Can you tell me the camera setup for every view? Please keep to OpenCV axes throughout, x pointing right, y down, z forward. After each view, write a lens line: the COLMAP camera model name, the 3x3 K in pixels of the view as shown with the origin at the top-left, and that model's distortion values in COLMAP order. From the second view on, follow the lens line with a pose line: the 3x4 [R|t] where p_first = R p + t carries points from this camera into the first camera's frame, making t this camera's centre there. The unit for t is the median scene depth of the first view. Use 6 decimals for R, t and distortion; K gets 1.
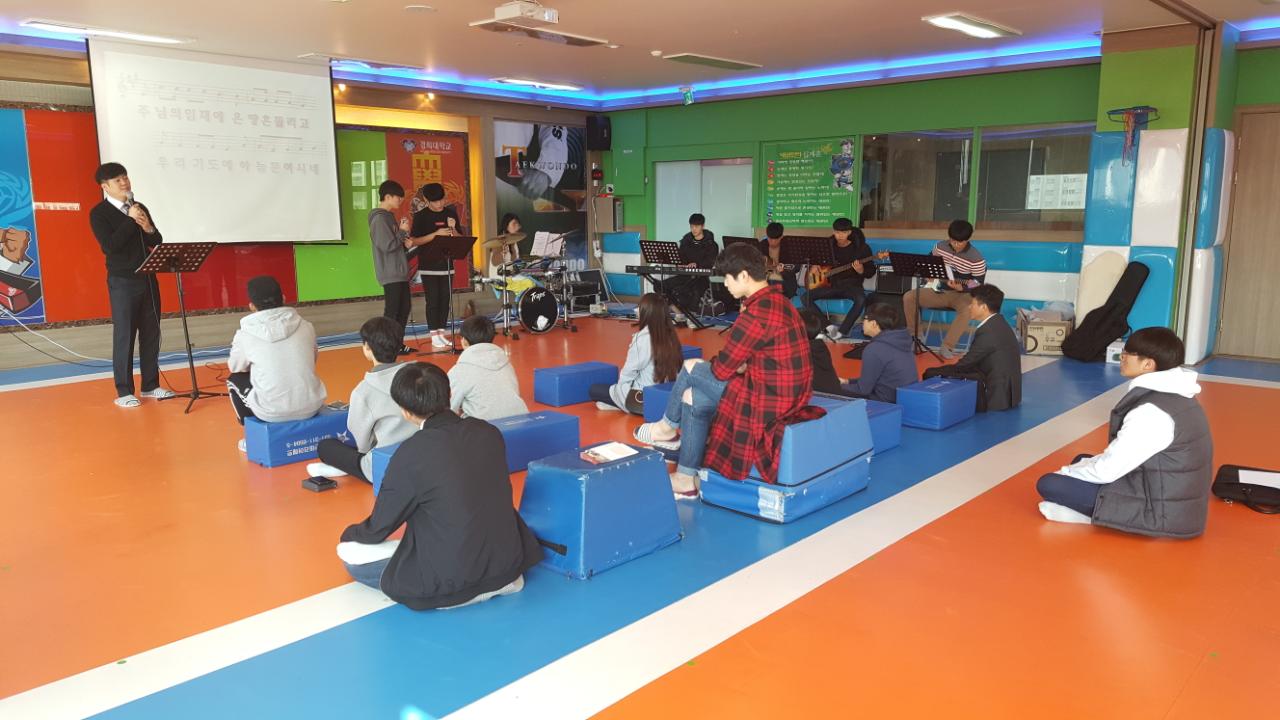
lens RADIAL K [[924.6, 0, 622.3], [0, 924.6, 361.4], [0, 0, 1]] dist [0.136856, -0.200483]
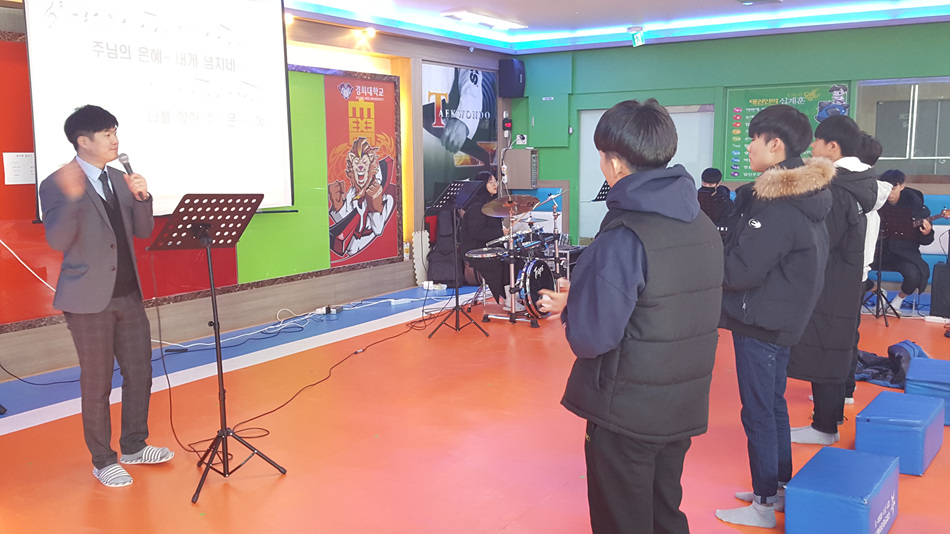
lens RADIAL K [[871.8, 0, 449.4], [0, 871.8, 282.5], [0, 0, 1]] dist [0.042474, -0.023835]
pose [[0.986616, -0.030669, 0.160150, -0.258914], [0.034234, 0.999223, -0.019546, -0.039986], [-0.159426, 0.024767, 0.986899, 0.212993]]
